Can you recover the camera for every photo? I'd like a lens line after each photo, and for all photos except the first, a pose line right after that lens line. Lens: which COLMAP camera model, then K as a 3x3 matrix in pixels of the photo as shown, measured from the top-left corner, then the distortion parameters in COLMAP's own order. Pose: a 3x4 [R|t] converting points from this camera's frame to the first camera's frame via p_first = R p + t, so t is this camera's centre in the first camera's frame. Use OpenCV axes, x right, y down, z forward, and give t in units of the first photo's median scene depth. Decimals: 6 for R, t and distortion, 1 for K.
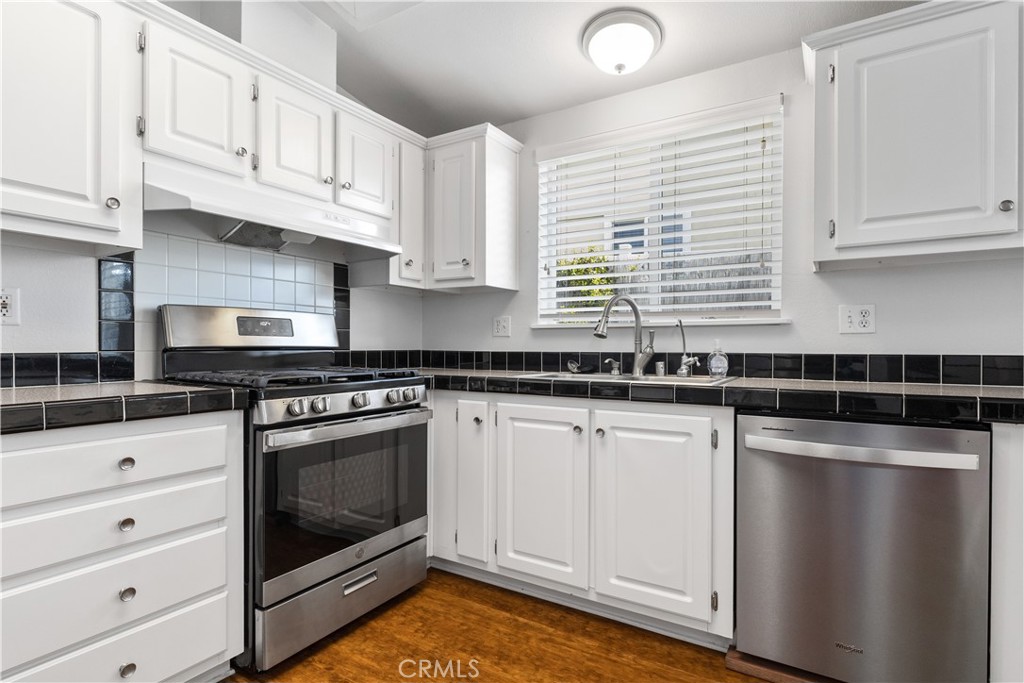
lens RADIAL K [[519.1, 0, 512.1], [0, 519.1, 345.4], [0, 0, 1]] dist [-0.000907, -0.000003]
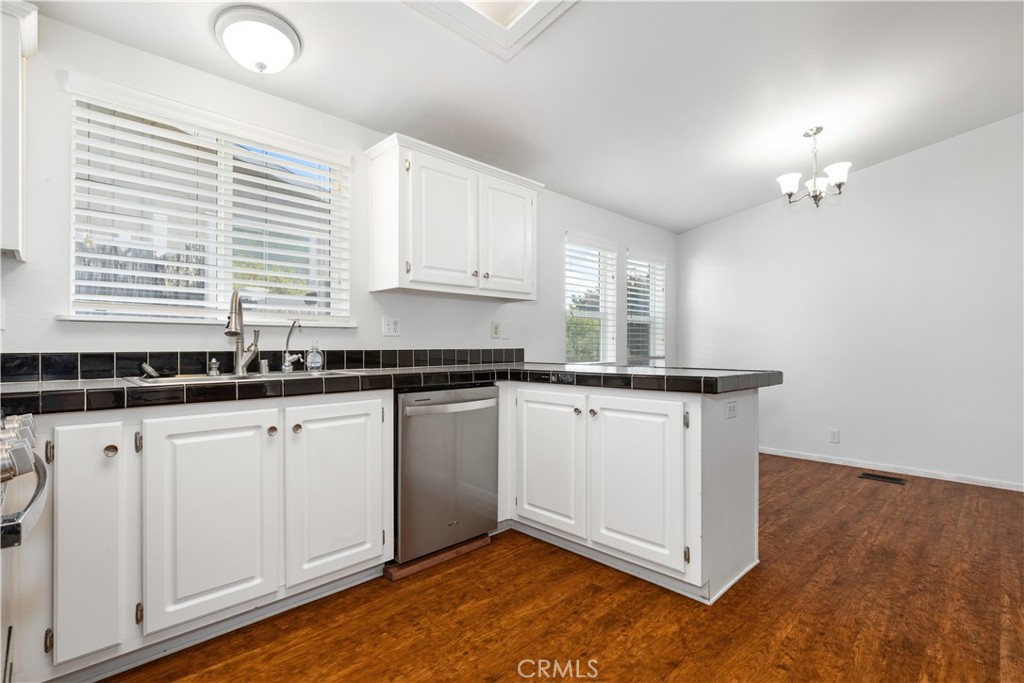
lens RADIAL K [[482.4, 0, 512.0], [0, 482.4, 341.5], [0, 0, 1]] dist [-0.001888, -0.000293]
pose [[0.234167, 0.005013, 0.972183, -0.580053], [-0.001374, 0.999987, -0.004825, -0.000920], [-0.972195, -0.000206, 0.234171, 0.312614]]
